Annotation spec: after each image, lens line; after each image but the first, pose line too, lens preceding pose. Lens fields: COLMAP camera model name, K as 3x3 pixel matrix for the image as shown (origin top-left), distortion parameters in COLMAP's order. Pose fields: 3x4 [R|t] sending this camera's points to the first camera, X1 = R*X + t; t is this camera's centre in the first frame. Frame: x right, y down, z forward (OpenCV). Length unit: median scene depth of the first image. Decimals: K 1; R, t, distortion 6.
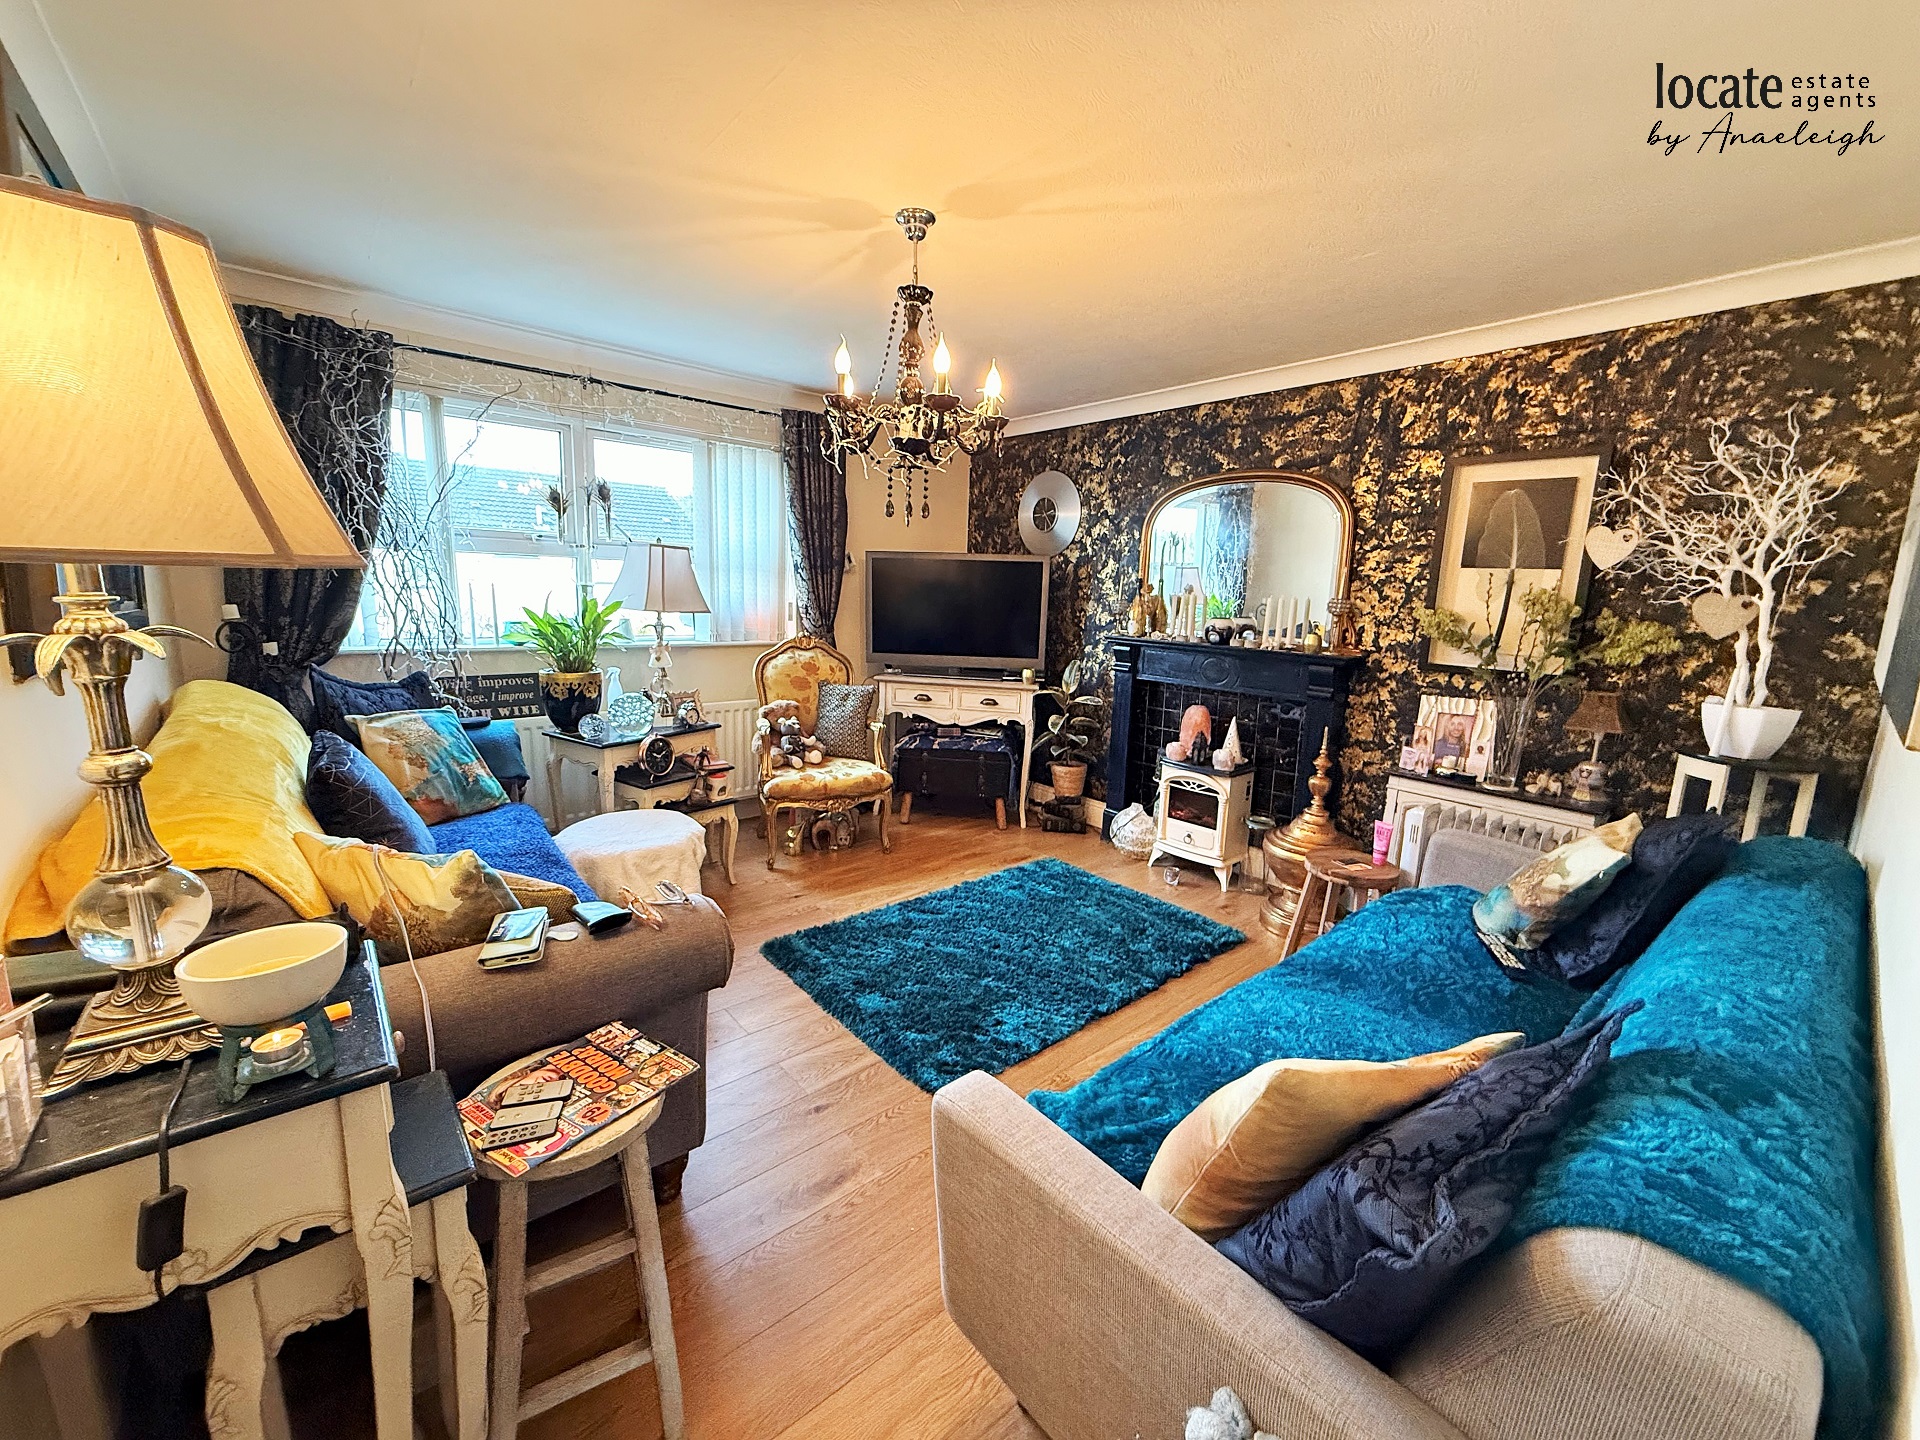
lens RADIAL K [[759.7, 0, 952.7], [0, 759.7, 722.9], [0, 0, 1]] dist [0.000522, -0.000385]
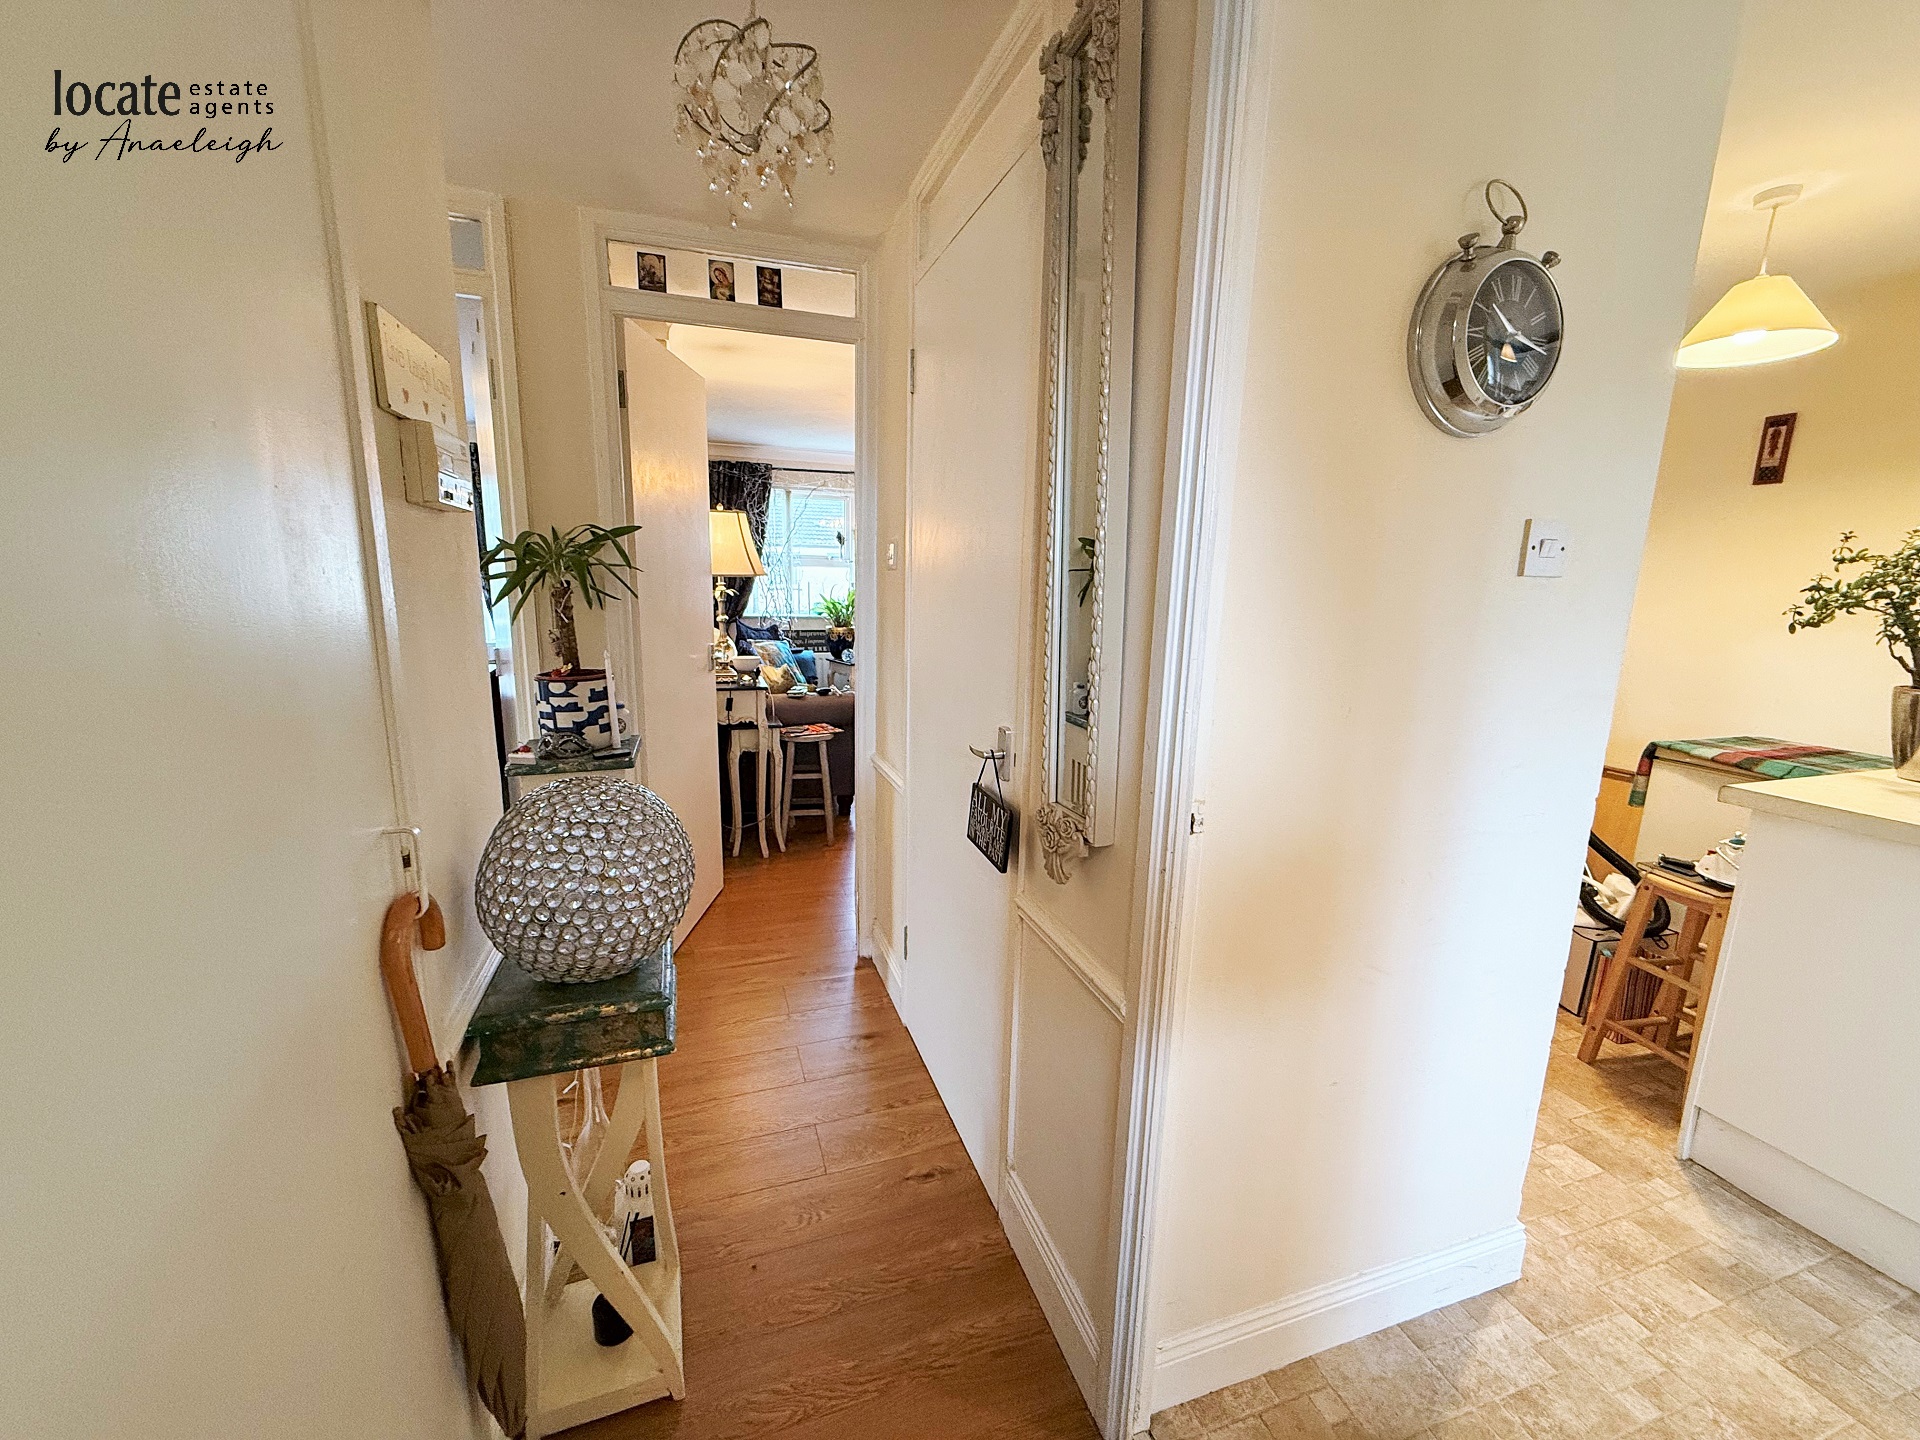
lens RADIAL K [[759.7, 0, 952.7], [0, 759.7, 722.9], [0, 0, 1]] dist [0.000522, -0.000385]
pose [[0.929438, 0.051824, -0.365320, 0.538622], [-0.052897, 0.998575, 0.007076, 0.163938], [0.365166, 0.012747, 0.930855, -0.774805]]
